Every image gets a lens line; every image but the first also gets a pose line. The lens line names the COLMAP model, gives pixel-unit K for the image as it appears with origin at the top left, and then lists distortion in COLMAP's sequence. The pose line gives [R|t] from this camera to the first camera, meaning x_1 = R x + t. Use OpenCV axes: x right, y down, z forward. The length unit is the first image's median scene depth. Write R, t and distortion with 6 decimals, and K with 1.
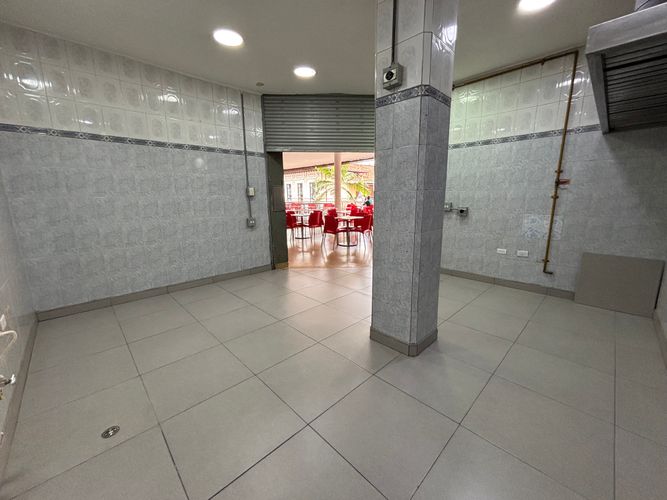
lens RADIAL K [[267.9, 0, 333.5], [0, 267.9, 250.0], [0, 0, 1]] dist [0.000697, -0.000041]
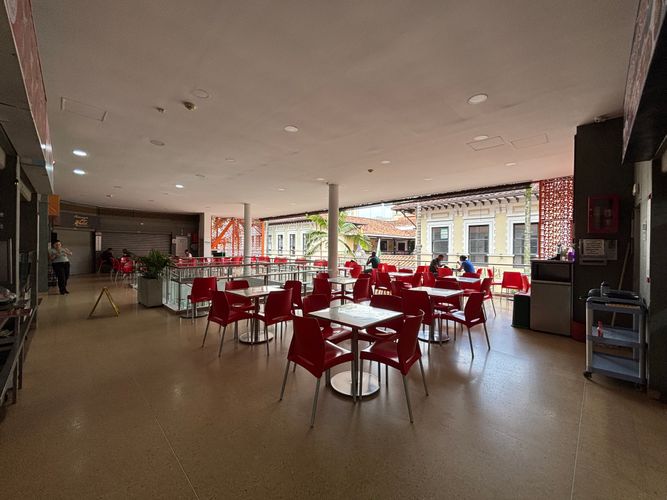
lens RADIAL K [[267.9, 0, 333.5], [0, 267.9, 250.0], [0, 0, 1]] dist [0.000697, -0.000041]
pose [[0.999727, 0.020357, 0.011495, 0.005368], [-0.017829, 0.981932, -0.188393, -0.041324], [-0.015122, 0.188137, 0.982026, 0.173051]]
